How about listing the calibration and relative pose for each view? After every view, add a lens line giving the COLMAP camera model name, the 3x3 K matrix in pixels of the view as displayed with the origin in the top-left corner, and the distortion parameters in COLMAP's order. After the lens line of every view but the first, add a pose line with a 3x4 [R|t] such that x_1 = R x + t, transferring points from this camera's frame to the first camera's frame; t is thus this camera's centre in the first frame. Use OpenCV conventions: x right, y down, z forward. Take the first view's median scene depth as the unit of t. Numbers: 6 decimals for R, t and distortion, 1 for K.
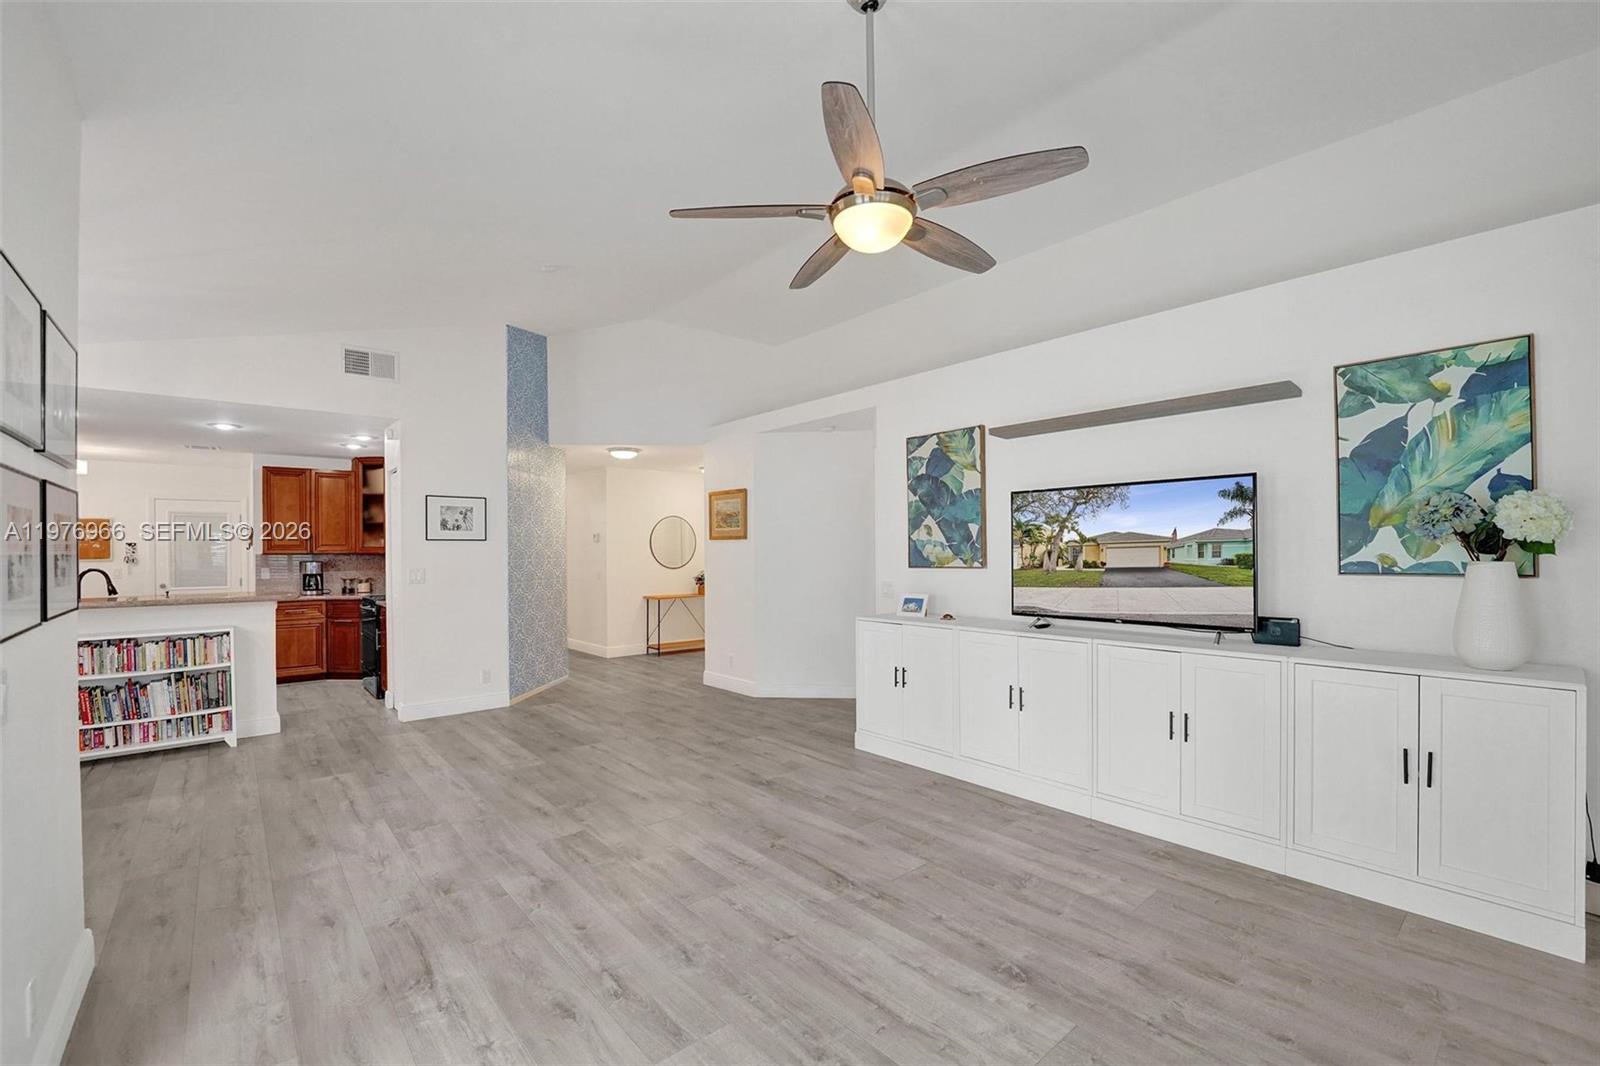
lens RADIAL K [[656.7, 0, 760.3], [0, 656.7, 557.9], [0, 0, 1]] dist [-0.019030, 0.001974]
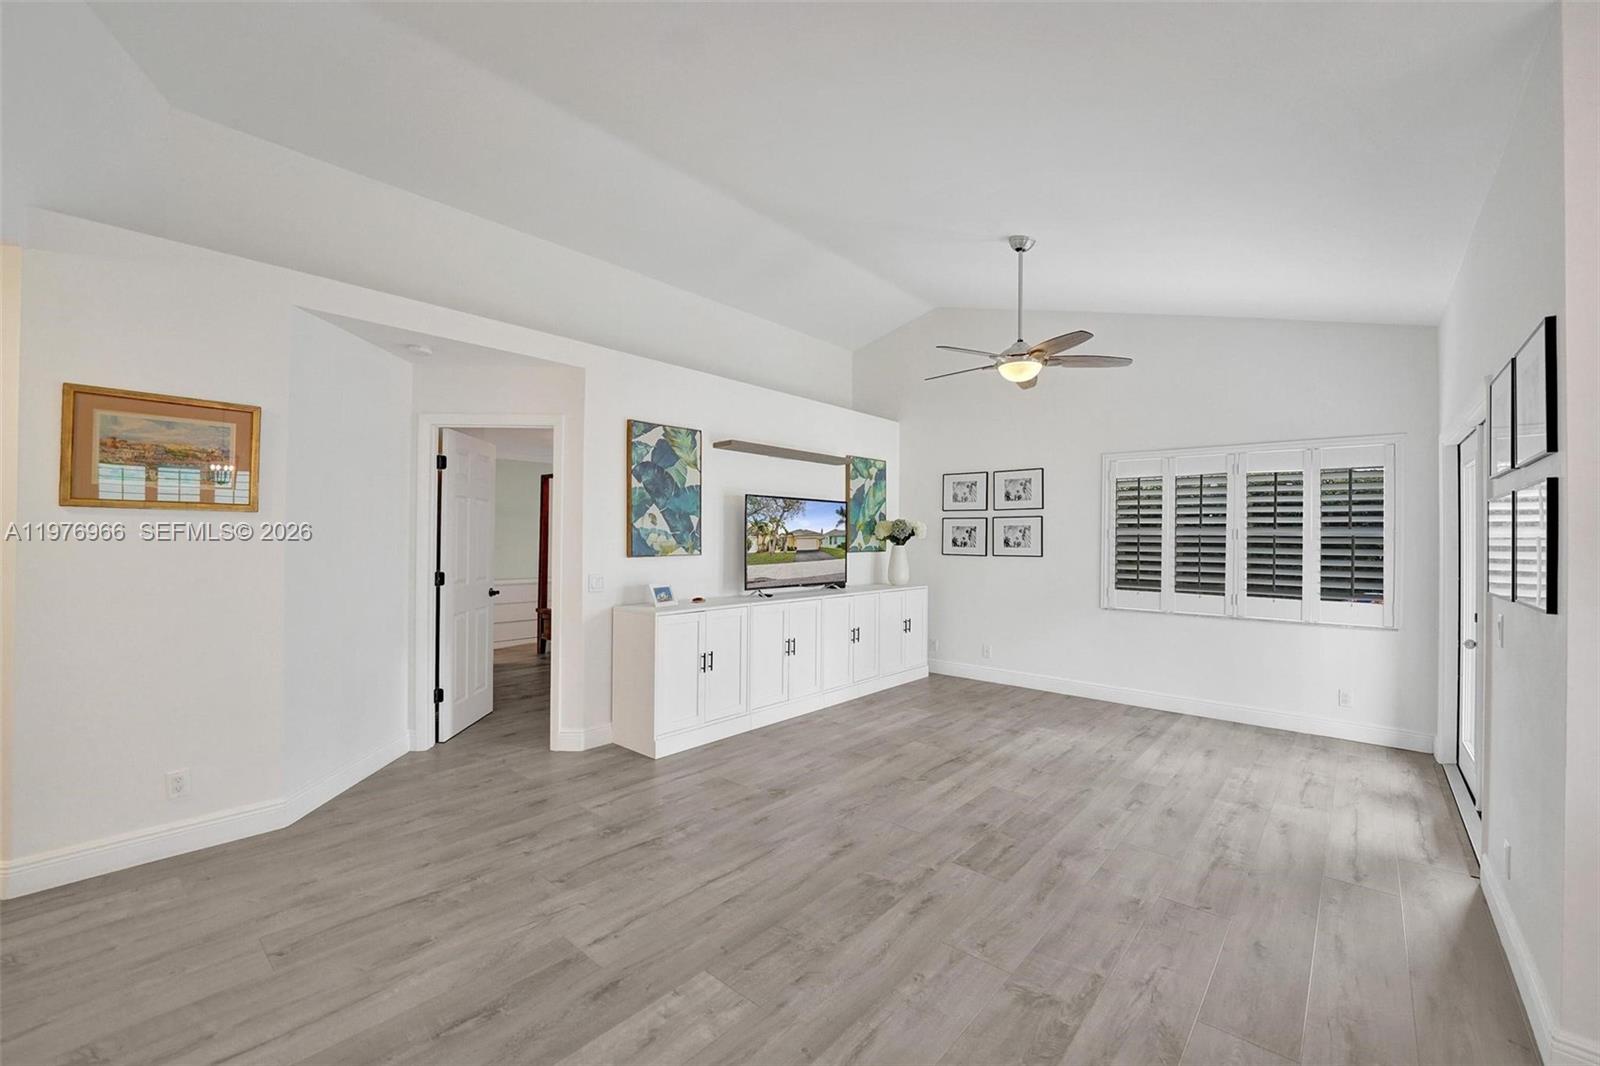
lens RADIAL K [[656.7, 0, 808.1], [0, 656.7, 529.7], [0, 0, 1]] dist [-0.019030, 0.001974]
pose [[-0.171641, 0.015413, 0.985039, -1.035159], [0.002264, 0.999881, -0.015251, -0.012953], [-0.985157, -0.000388, -0.171655, 1.259778]]
